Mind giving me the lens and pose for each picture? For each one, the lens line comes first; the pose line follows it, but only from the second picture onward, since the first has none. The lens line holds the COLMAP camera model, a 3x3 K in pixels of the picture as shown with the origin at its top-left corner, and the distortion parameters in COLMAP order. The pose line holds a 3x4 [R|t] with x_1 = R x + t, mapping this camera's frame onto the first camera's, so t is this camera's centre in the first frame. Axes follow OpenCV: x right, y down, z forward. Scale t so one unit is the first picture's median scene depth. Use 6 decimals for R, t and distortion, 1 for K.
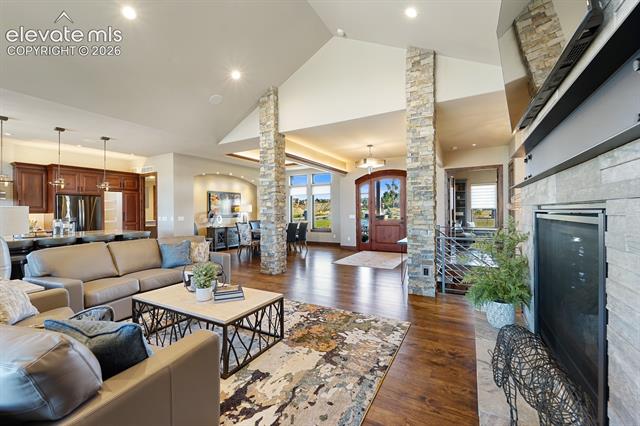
lens RADIAL K [[266.2, 0, 320.2], [0, 266.2, 212.5], [0, 0, 1]] dist [0.002181, -0.000011]
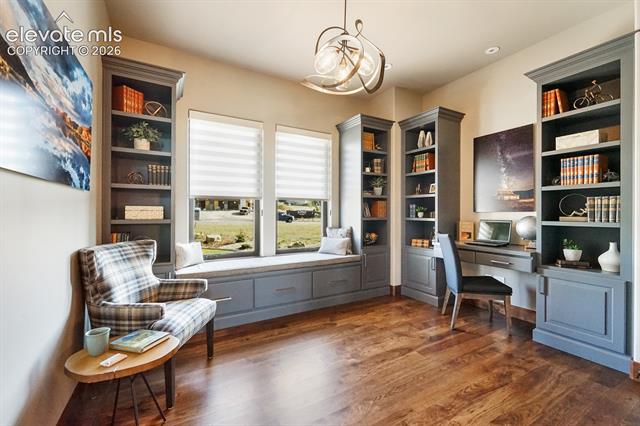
lens RADIAL K [[266.2, 0, 319.2], [0, 266.2, 212.0], [0, 0, 1]] dist [0.002181, -0.000011]
pose [[0.524931, 0.011305, 0.851069, 0.409477], [-0.007385, 0.999935, -0.008728, 0.003704], [-0.851113, -0.001703, 0.524981, 0.757360]]
